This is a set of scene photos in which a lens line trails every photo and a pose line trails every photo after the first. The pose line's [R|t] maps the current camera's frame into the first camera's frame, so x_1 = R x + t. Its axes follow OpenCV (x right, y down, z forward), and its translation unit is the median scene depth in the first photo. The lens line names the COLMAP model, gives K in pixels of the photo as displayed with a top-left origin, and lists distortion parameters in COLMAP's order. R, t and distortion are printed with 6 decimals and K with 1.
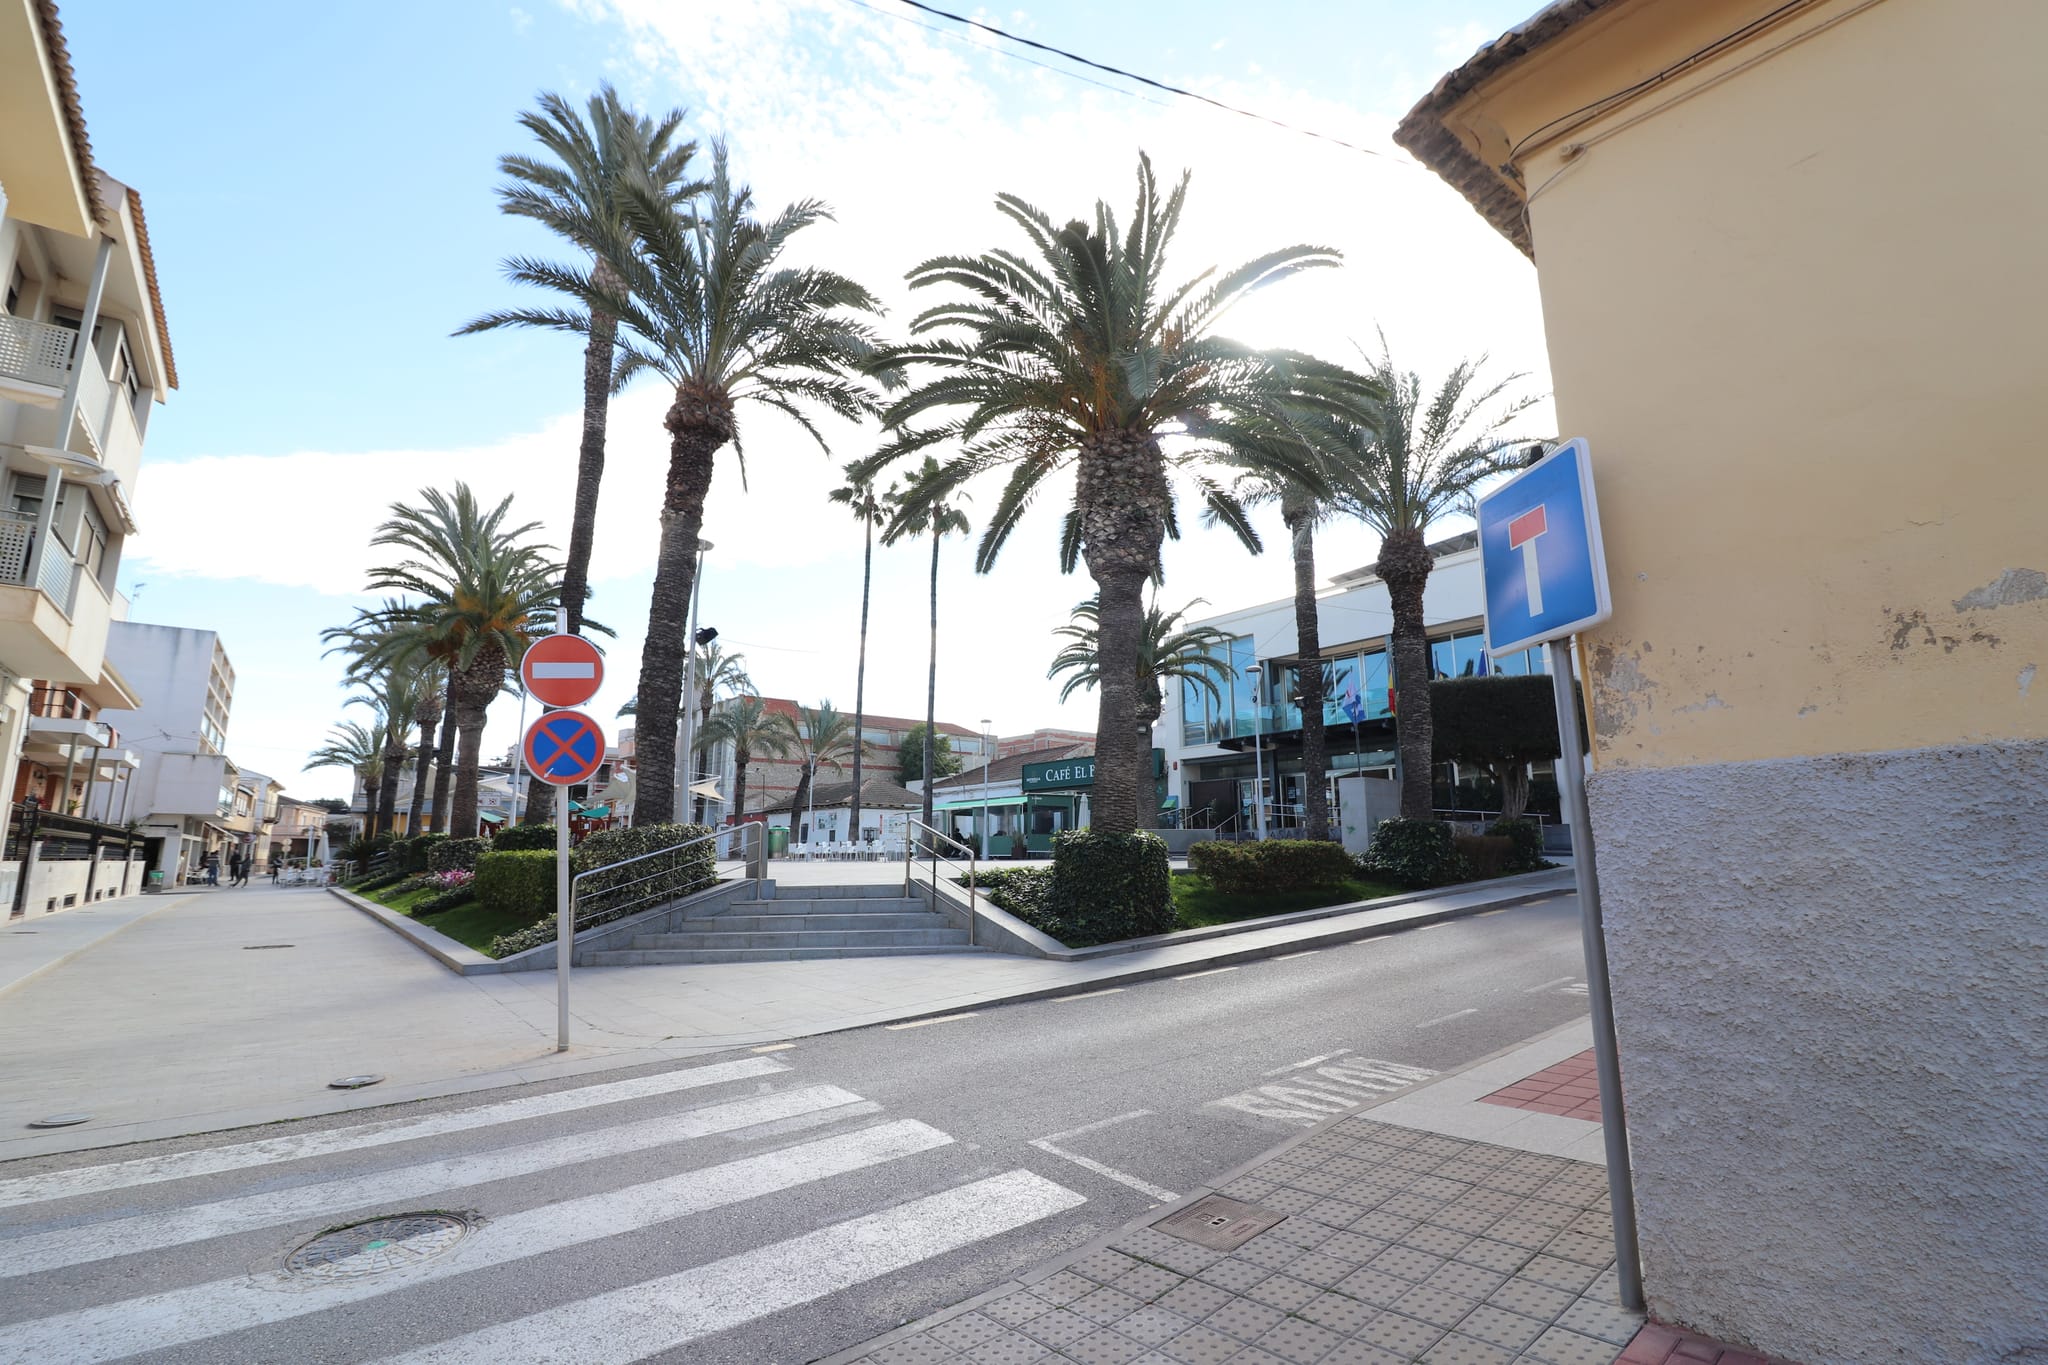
lens RADIAL K [[958.5, 0, 1016.5], [0, 958.5, 664.8], [0, 0, 1]] dist [0.000432, -0.013316]
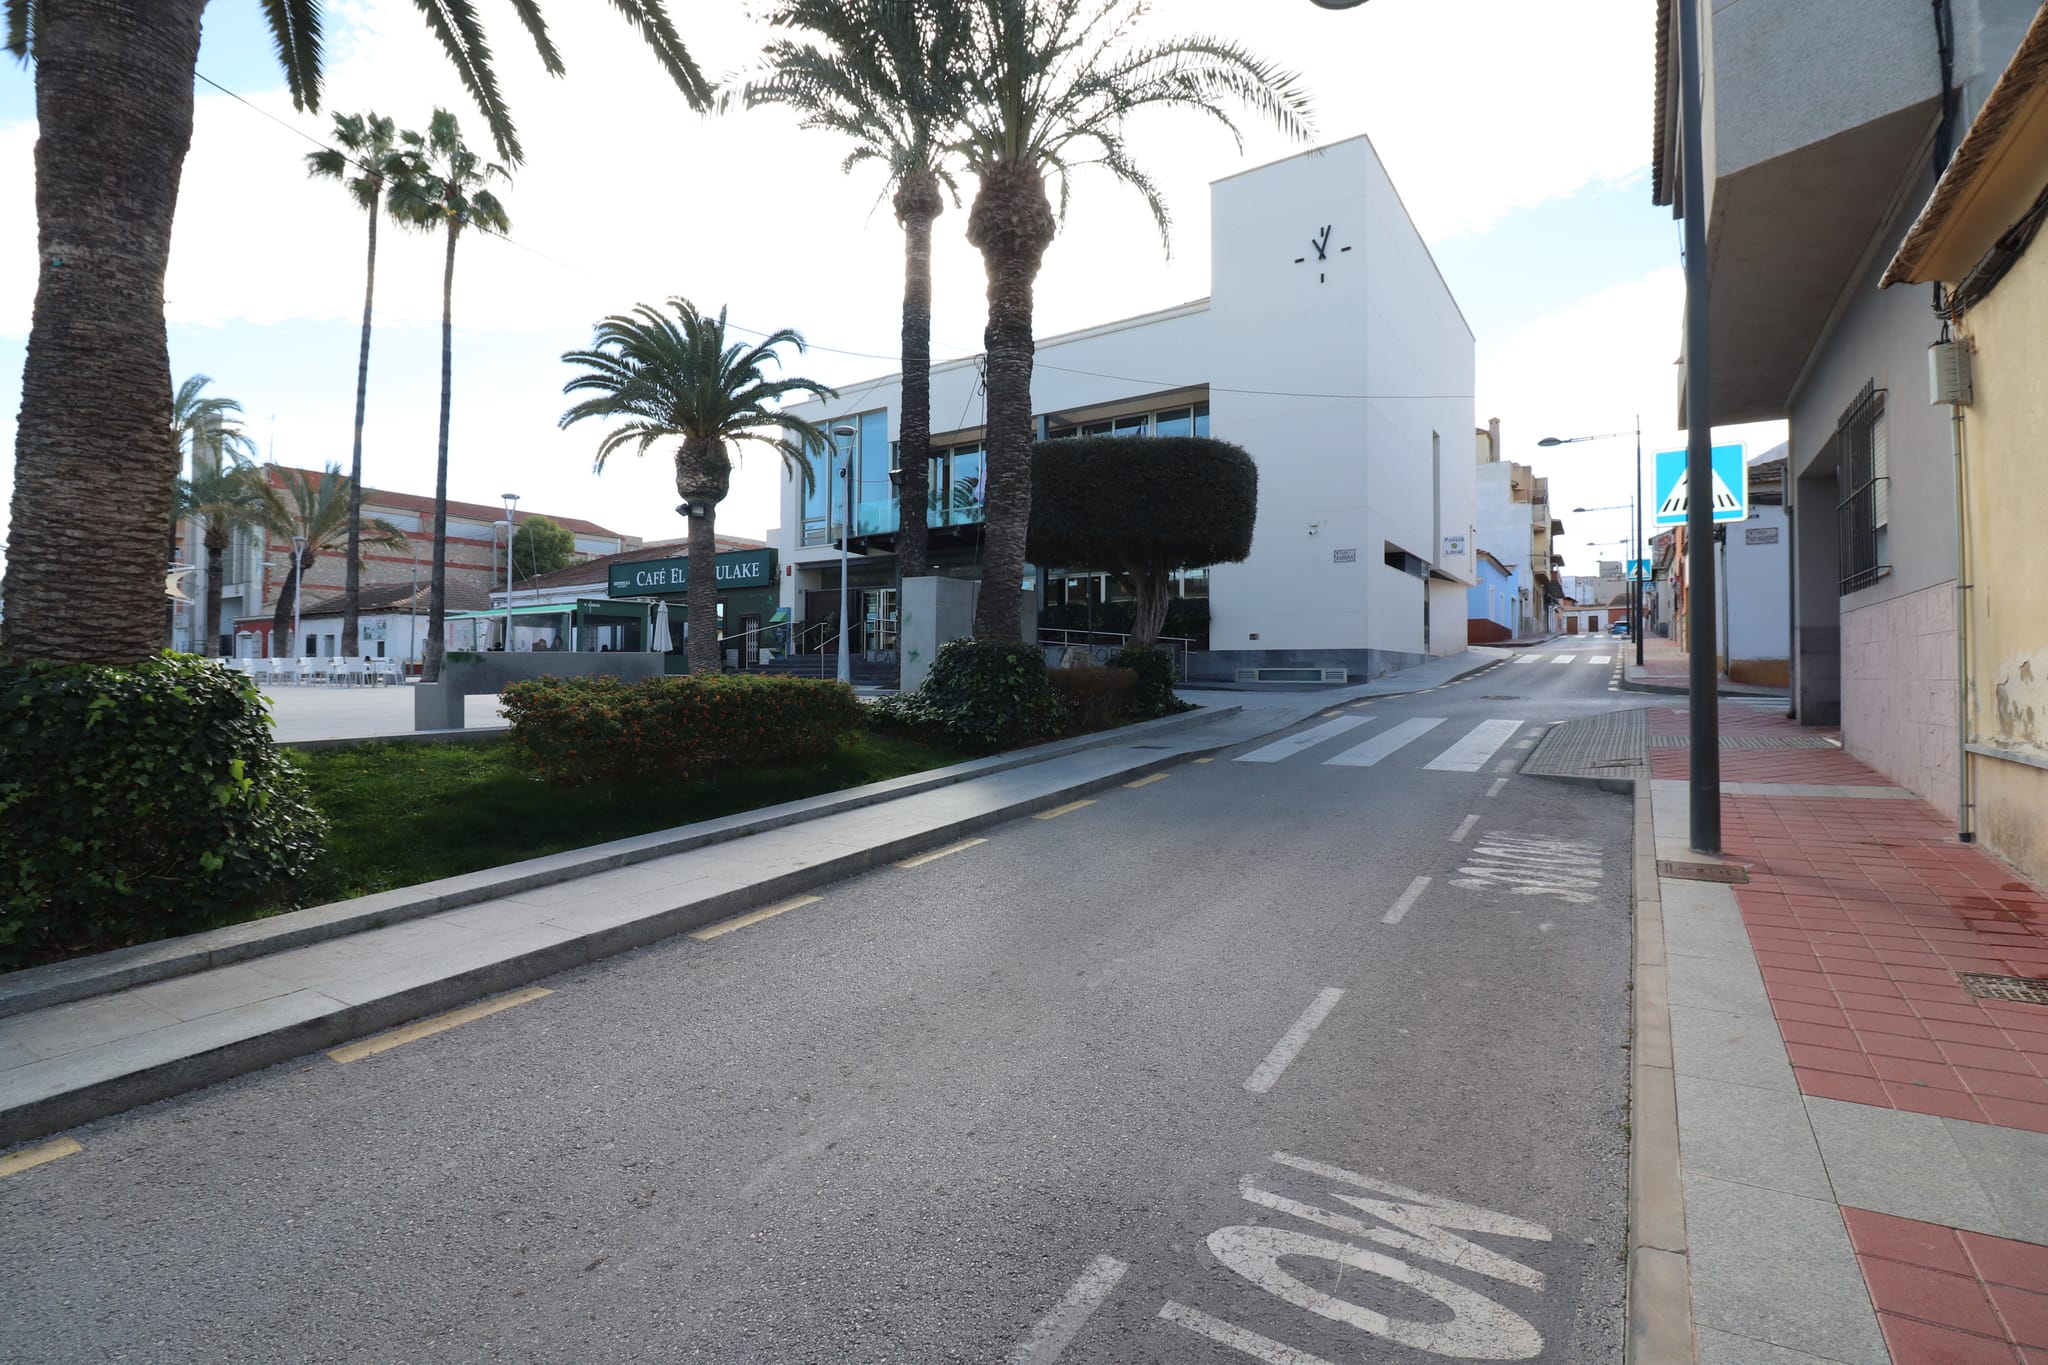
lens RADIAL K [[958.5, 0, 1016.5], [0, 958.5, 664.8], [0, 0, 1]] dist [0.000432, -0.013316]
pose [[0.952885, 0.010914, 0.303134, 0.146039], [-0.067549, 0.981893, 0.176983, 0.038768], [-0.295714, -0.189121, 0.936369, 0.245665]]
